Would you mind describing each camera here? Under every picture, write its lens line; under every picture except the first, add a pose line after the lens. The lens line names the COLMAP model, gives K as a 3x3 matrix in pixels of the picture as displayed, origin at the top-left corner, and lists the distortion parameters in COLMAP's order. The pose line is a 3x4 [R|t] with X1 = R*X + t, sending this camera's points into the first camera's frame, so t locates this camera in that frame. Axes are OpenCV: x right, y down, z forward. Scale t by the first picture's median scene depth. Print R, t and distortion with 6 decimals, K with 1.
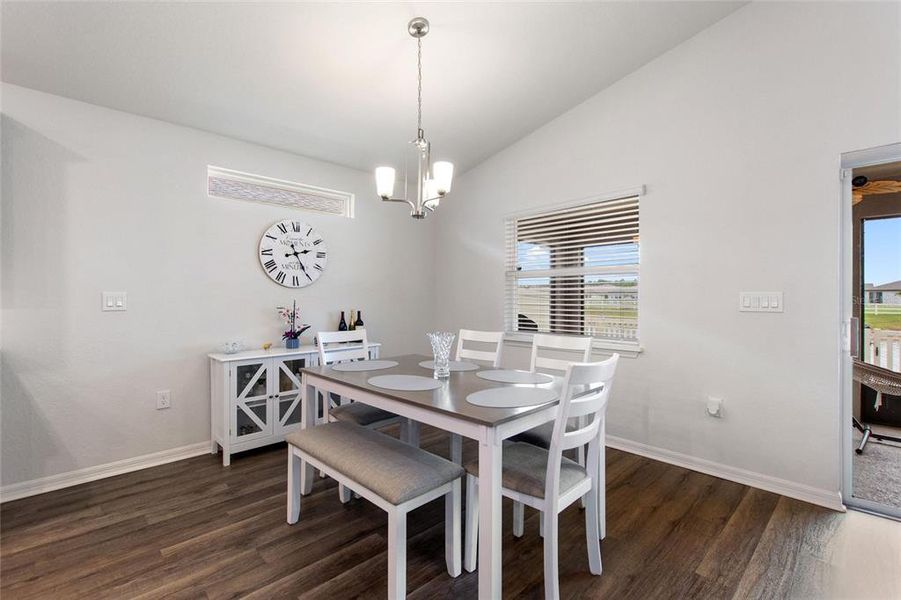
lens RADIAL K [[405.4, 0, 450.0], [0, 405.4, 298.2], [0, 0, 1]] dist [0.011527, -0.003983]
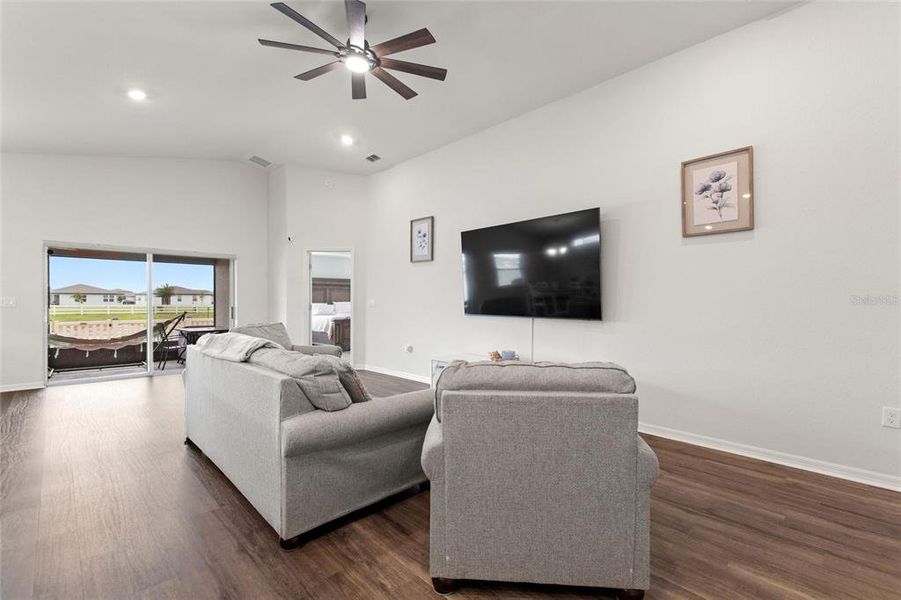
lens RADIAL K [[405.4, 0, 449.6], [0, 405.4, 302.3], [0, 0, 1]] dist [0.011527, -0.003983]
pose [[-0.005792, -0.003099, 0.999978, -0.957576], [-0.002076, 0.999993, 0.003087, -0.001008], [-0.999981, -0.002058, -0.005798, -0.902768]]
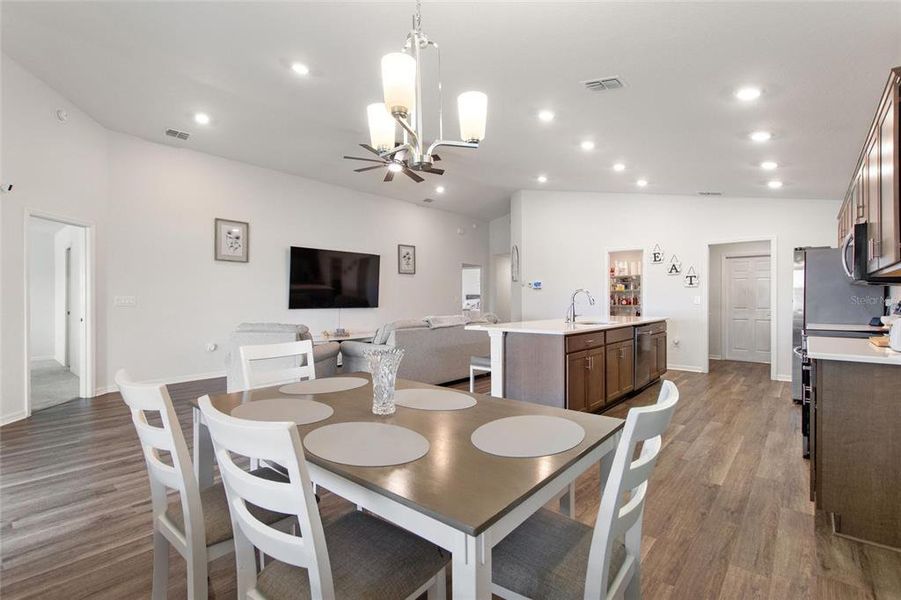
lens RADIAL K [[405.4, 0, 451.6], [0, 405.4, 298.8], [0, 0, 1]] dist [0.011527, -0.003983]
pose [[-0.995875, 0.001562, -0.090717, -0.046005], [0.001303, 0.999995, 0.002917, -0.005639], [0.090721, 0.002787, -0.995872, 1.104647]]
